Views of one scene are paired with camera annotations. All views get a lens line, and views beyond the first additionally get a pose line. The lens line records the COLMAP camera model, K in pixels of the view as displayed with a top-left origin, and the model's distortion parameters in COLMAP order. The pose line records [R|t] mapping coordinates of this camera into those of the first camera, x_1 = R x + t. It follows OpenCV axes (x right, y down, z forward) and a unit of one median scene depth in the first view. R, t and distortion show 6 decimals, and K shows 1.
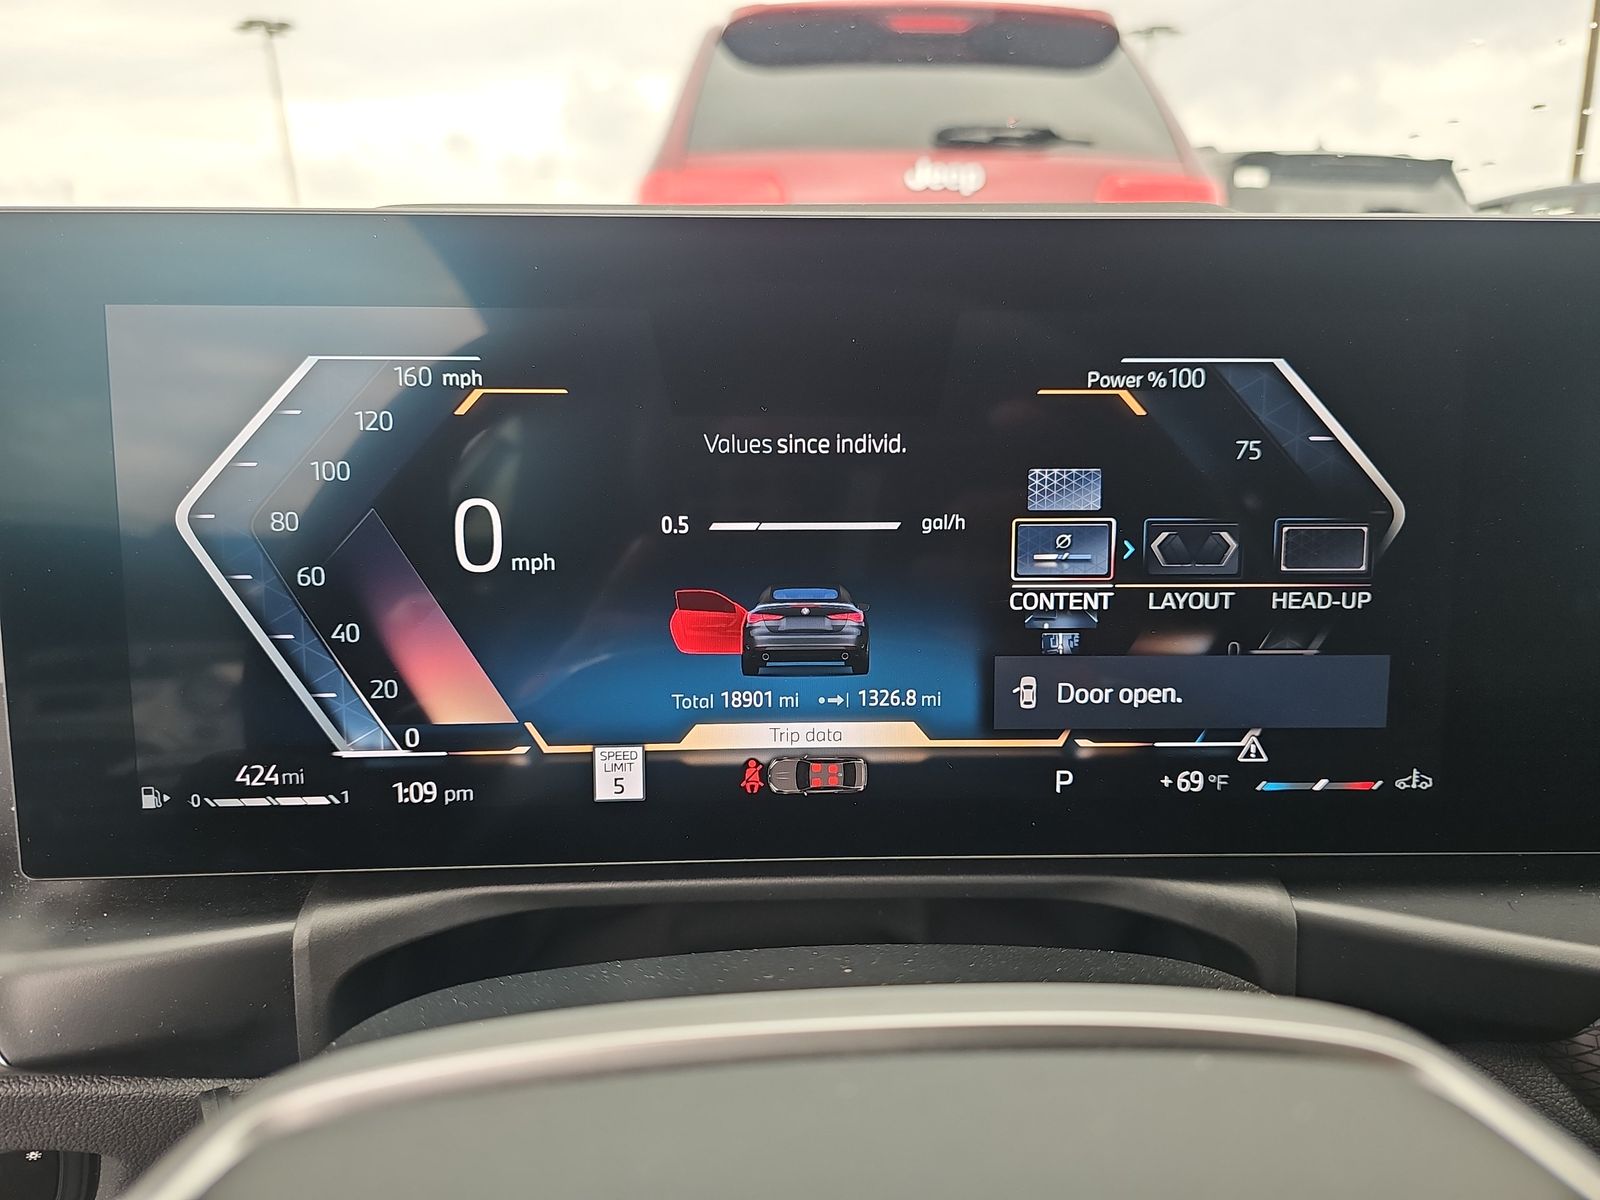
lens RADIAL K [[1074.5, 0, 800.0], [0, 1074.5, 600.0], [0, 0, 1]] dist [-0.002070, -0.045478]
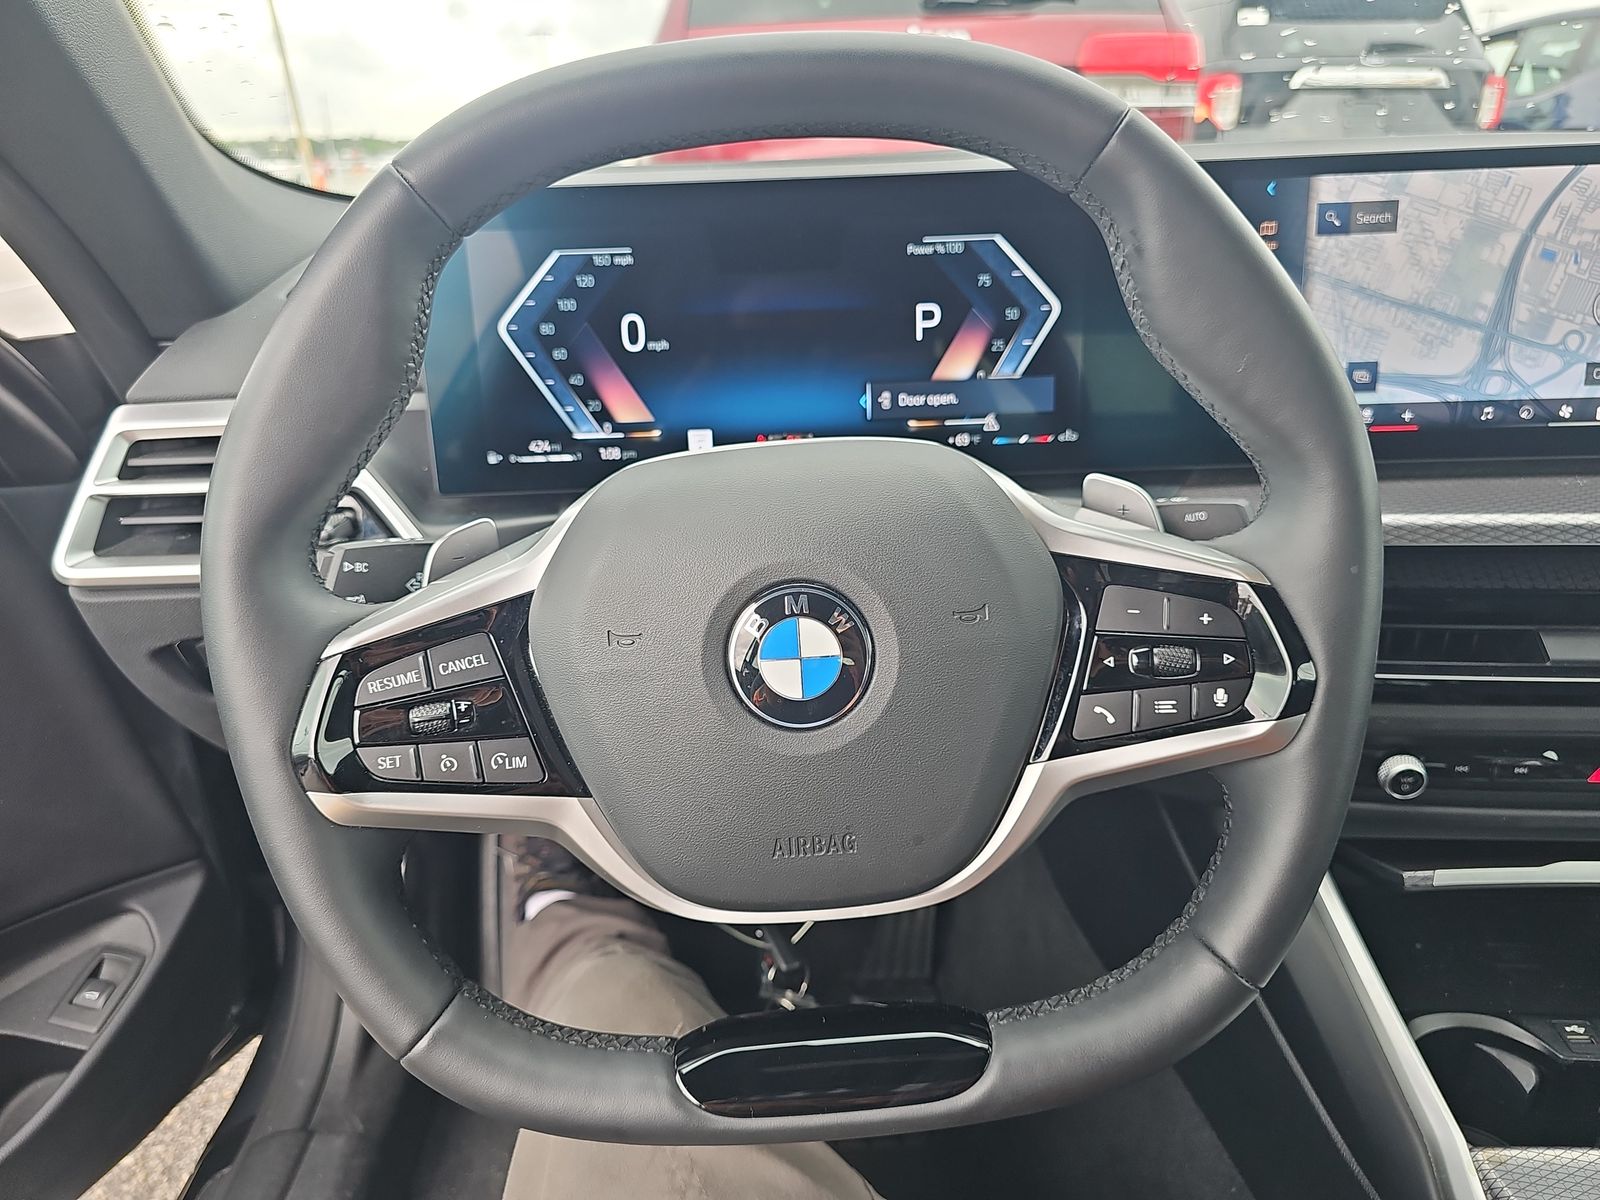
lens RADIAL K [[1037.3, 0, 800.0], [0, 1037.3, 600.0], [0, 0, 1]] dist [0.024076, -0.038257]
pose [[0.999318, -0.029668, -0.022007, 0.074414], [0.032241, 0.991293, 0.127667, 0.218851], [0.018028, -0.128290, 0.991573, -1.171169]]
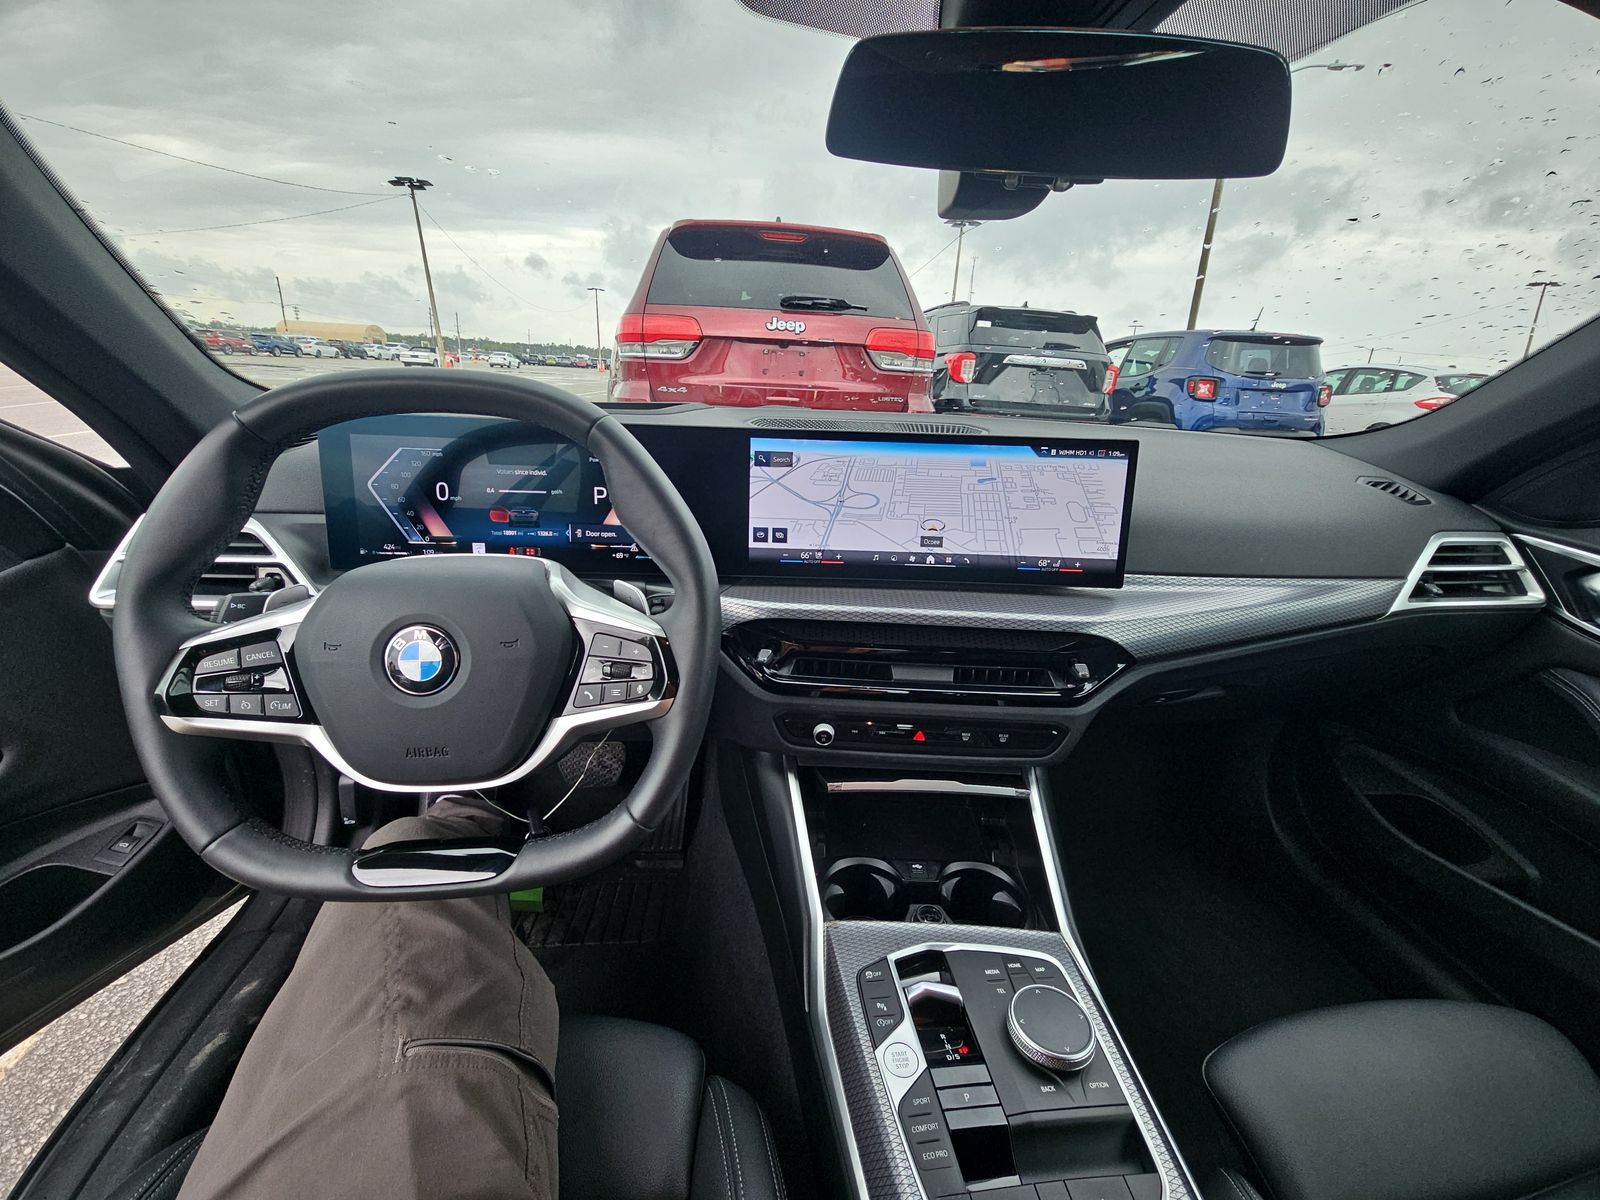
lens RADIAL K [[629.3, 0, 800.0], [0, 629.3, 600.0], [0, 0, 1]] dist [-0.007593, -0.000065]
pose [[0.996517, 0.018518, 0.081312, 0.908180], [-0.024038, 0.997434, 0.067435, 0.165278], [-0.079855, -0.069155, 0.994405, -1.601706]]
